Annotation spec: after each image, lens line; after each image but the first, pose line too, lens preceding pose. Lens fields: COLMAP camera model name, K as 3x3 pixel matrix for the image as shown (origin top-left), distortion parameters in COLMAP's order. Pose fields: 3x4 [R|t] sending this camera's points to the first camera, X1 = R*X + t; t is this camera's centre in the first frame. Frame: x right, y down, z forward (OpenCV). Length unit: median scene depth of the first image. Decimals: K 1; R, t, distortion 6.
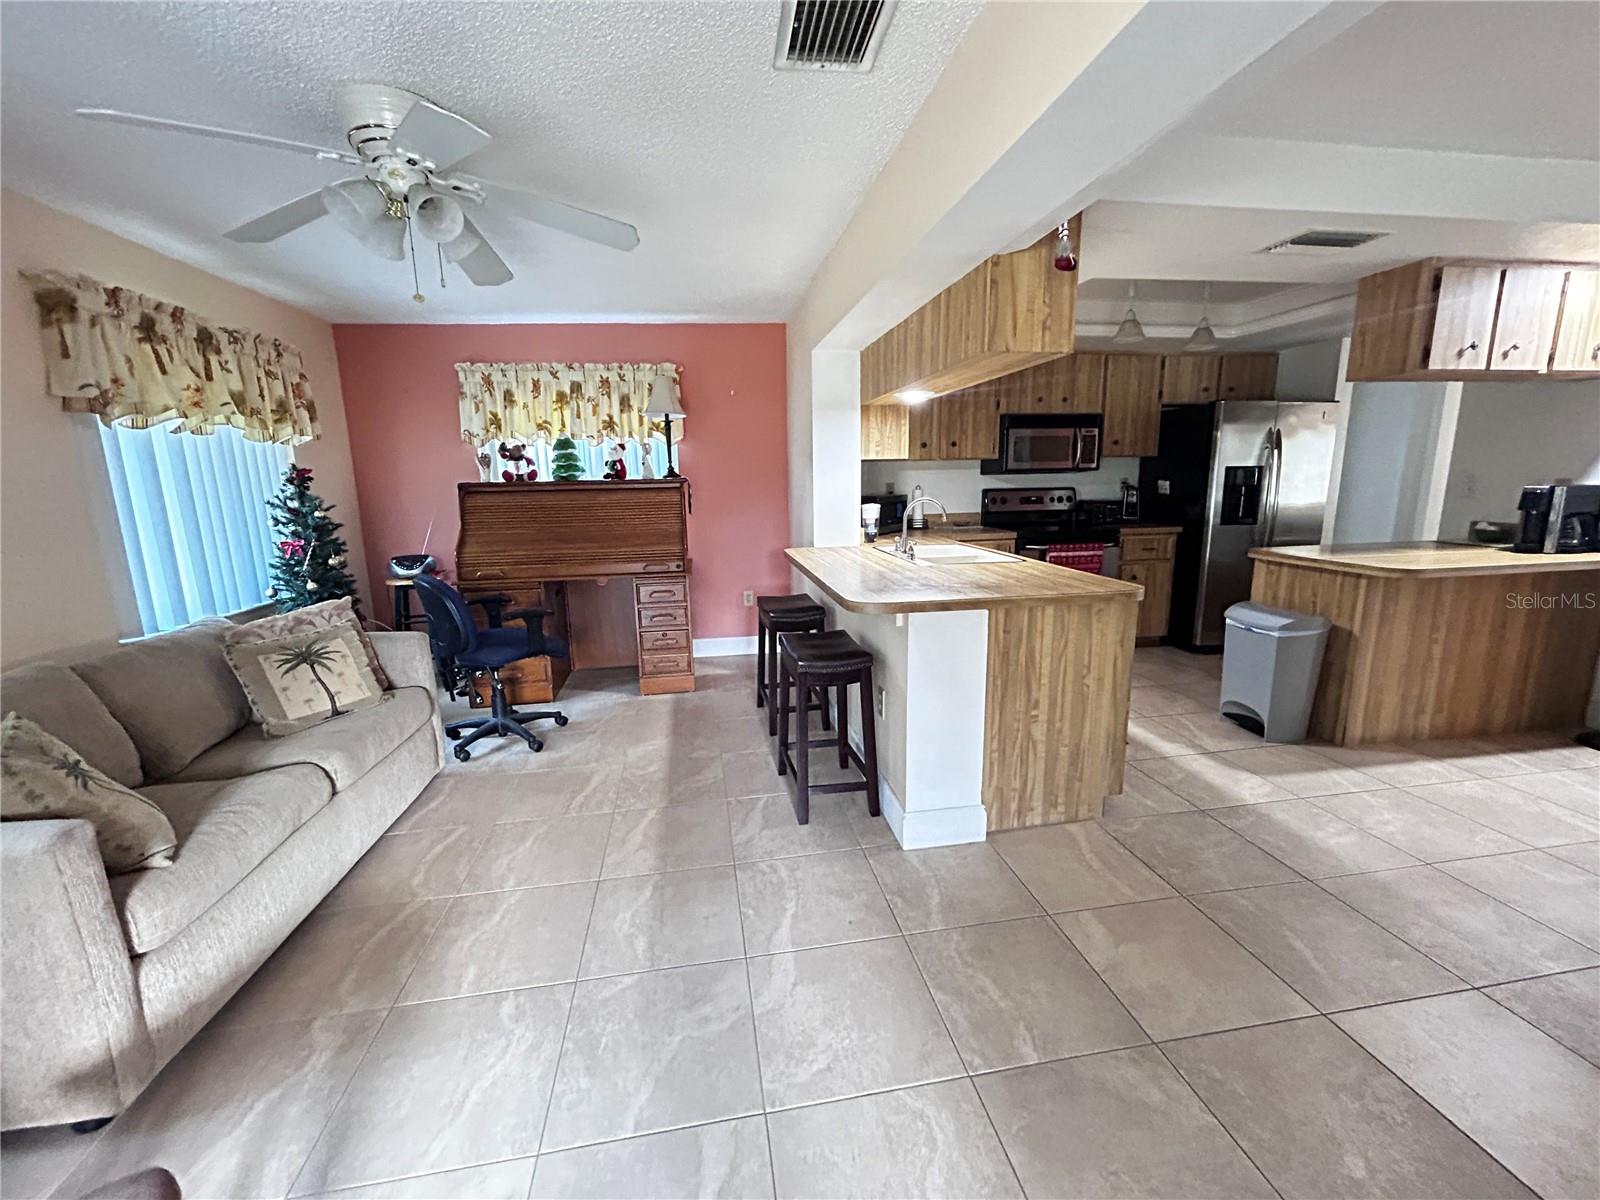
lens RADIAL K [[647.4, 0, 797.3], [0, 647.4, 598.8], [0, 0, 1]] dist [-0.001981, 0.000489]
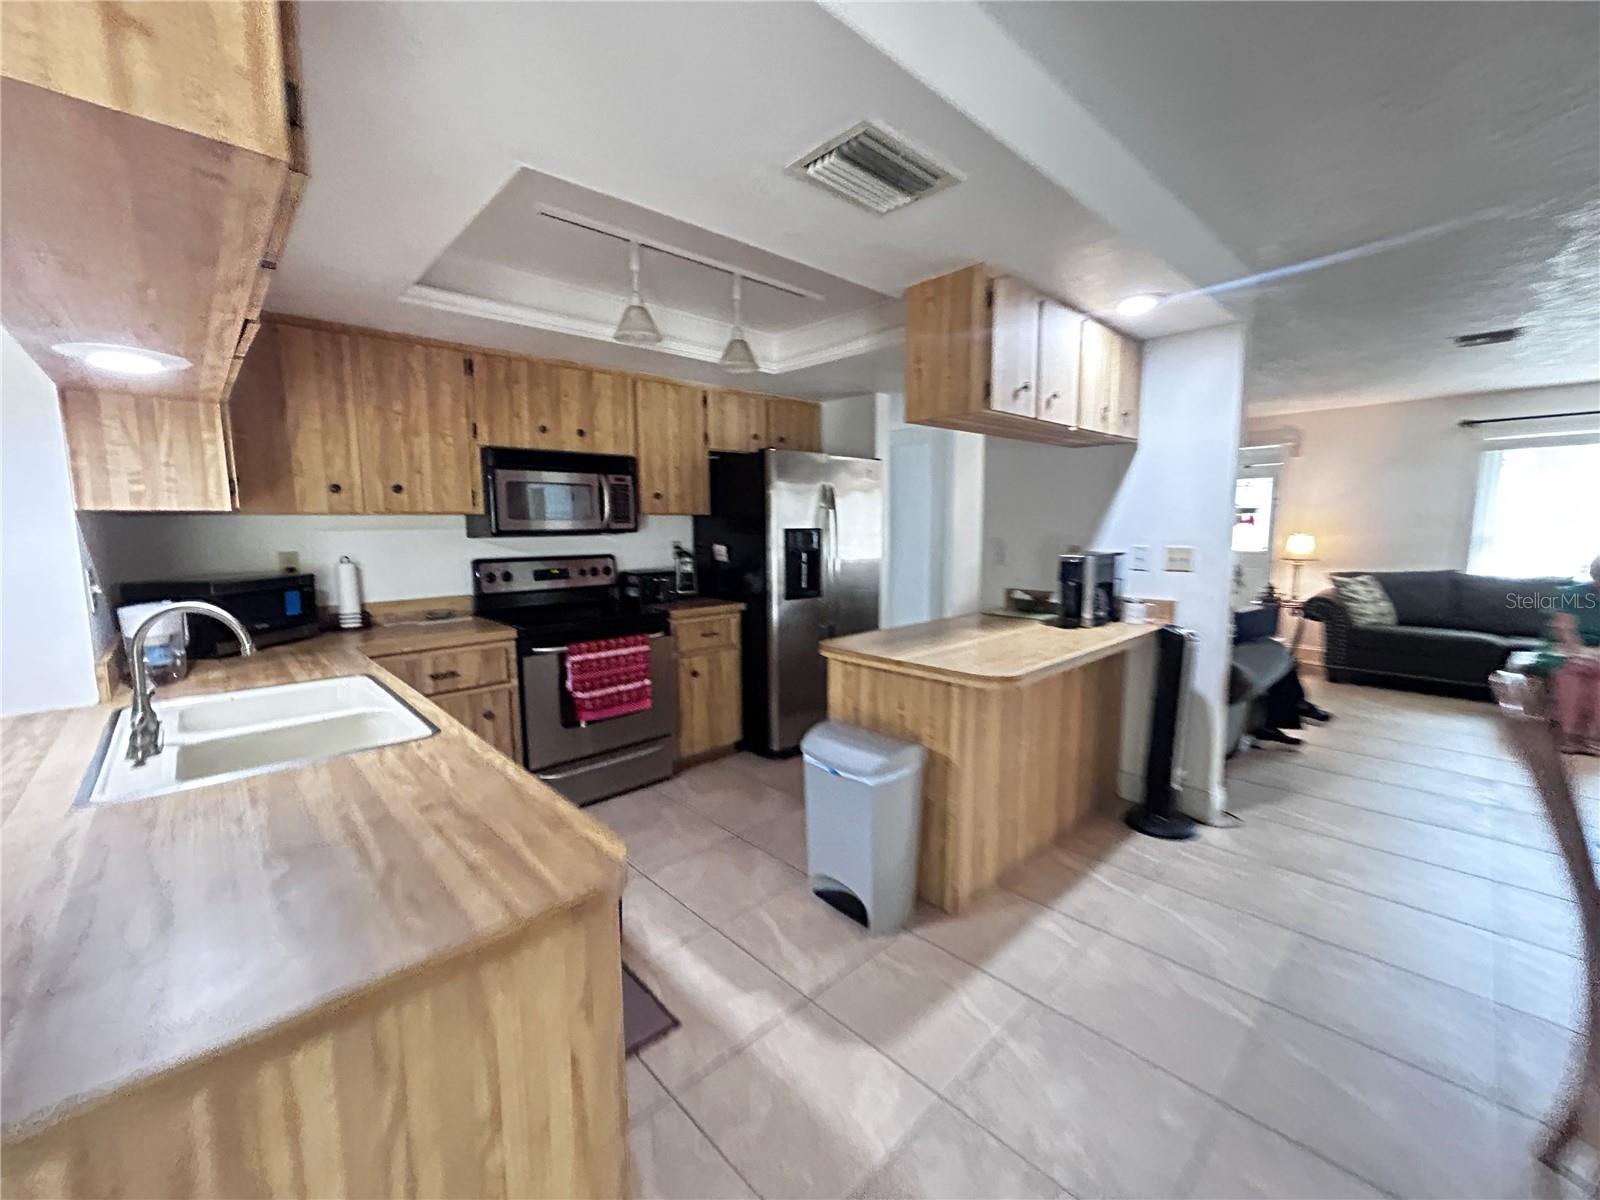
lens RADIAL K [[647.4, 0, 792.8], [0, 647.4, 597.1], [0, 0, 1]] dist [-0.001981, 0.000489]
pose [[0.833286, -0.052146, 0.550378, 0.324239], [0.097720, 0.993759, -0.053797, -0.109353], [-0.544137, 0.098611, 0.833181, 0.477817]]
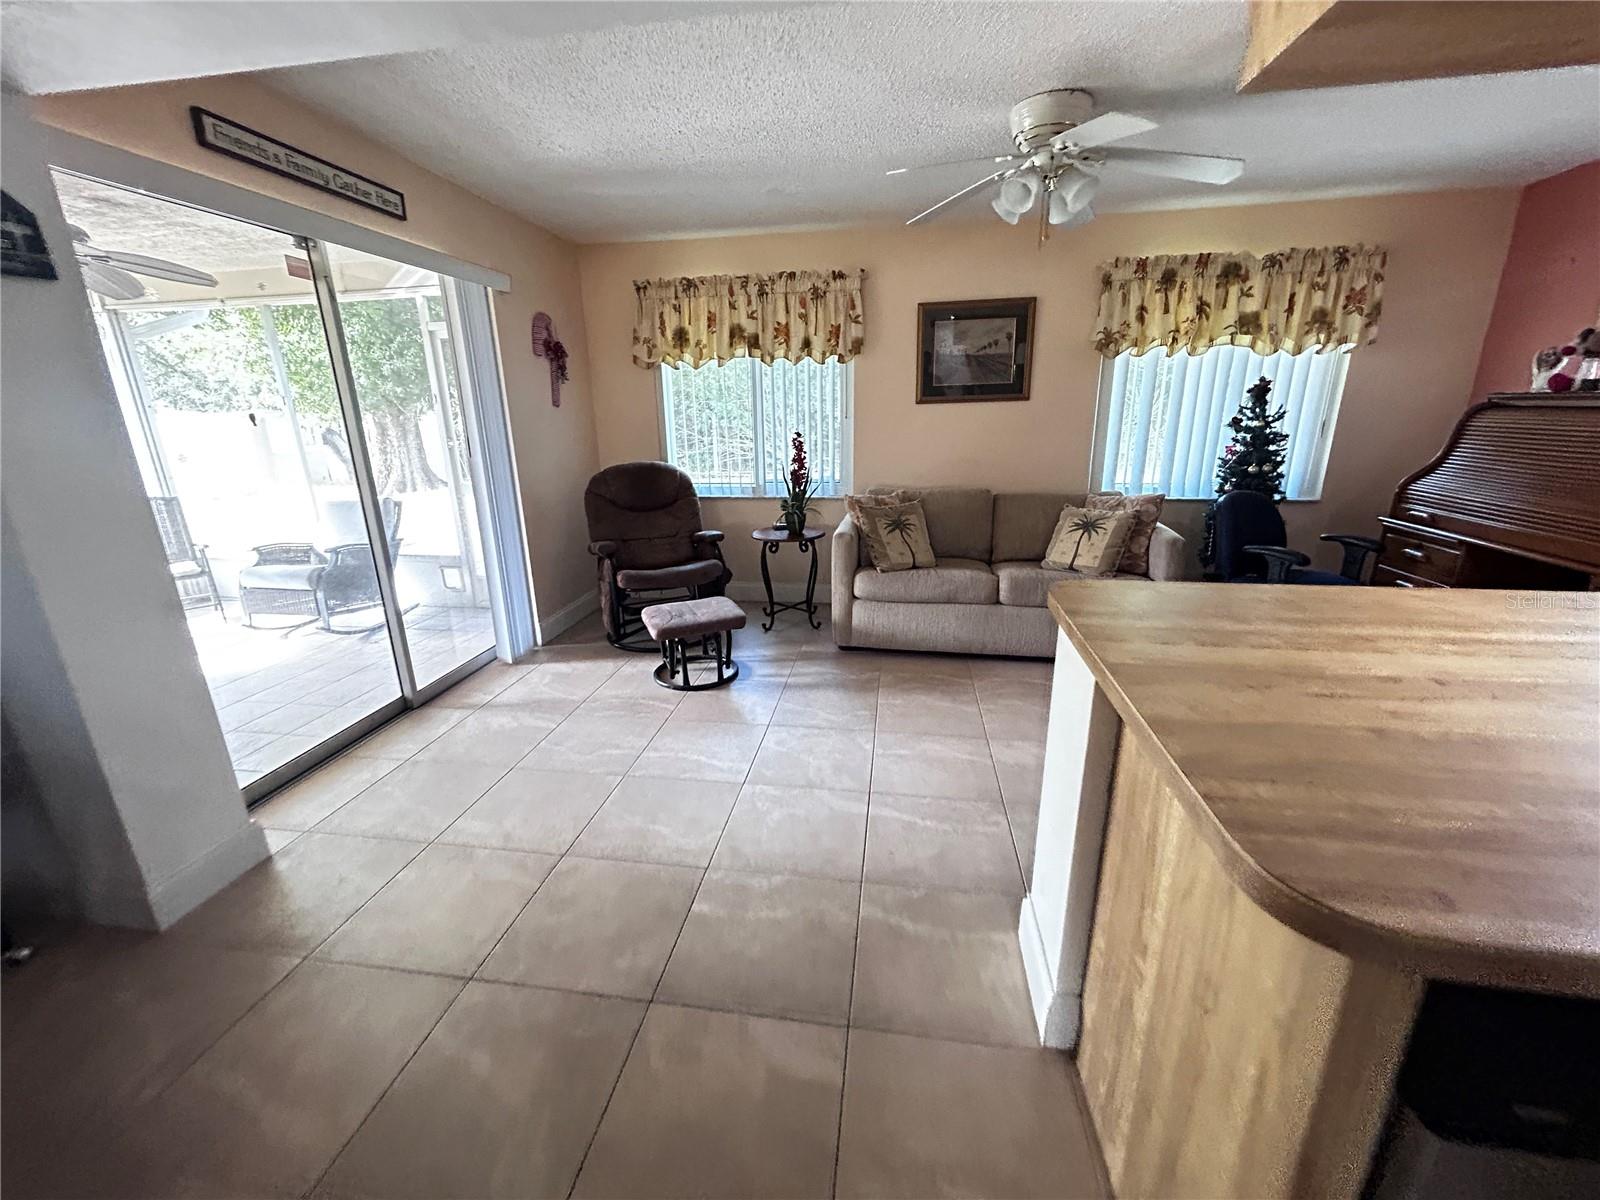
lens RADIAL K [[647.4, 0, 800.9], [0, 647.4, 601.1], [0, 0, 1]] dist [-0.001981, 0.000489]
pose [[-0.313193, 0.297539, -0.901876, 0.605018], [-0.156740, 0.920436, 0.358093, -0.134063], [0.936666, 0.253513, -0.241637, 0.662326]]
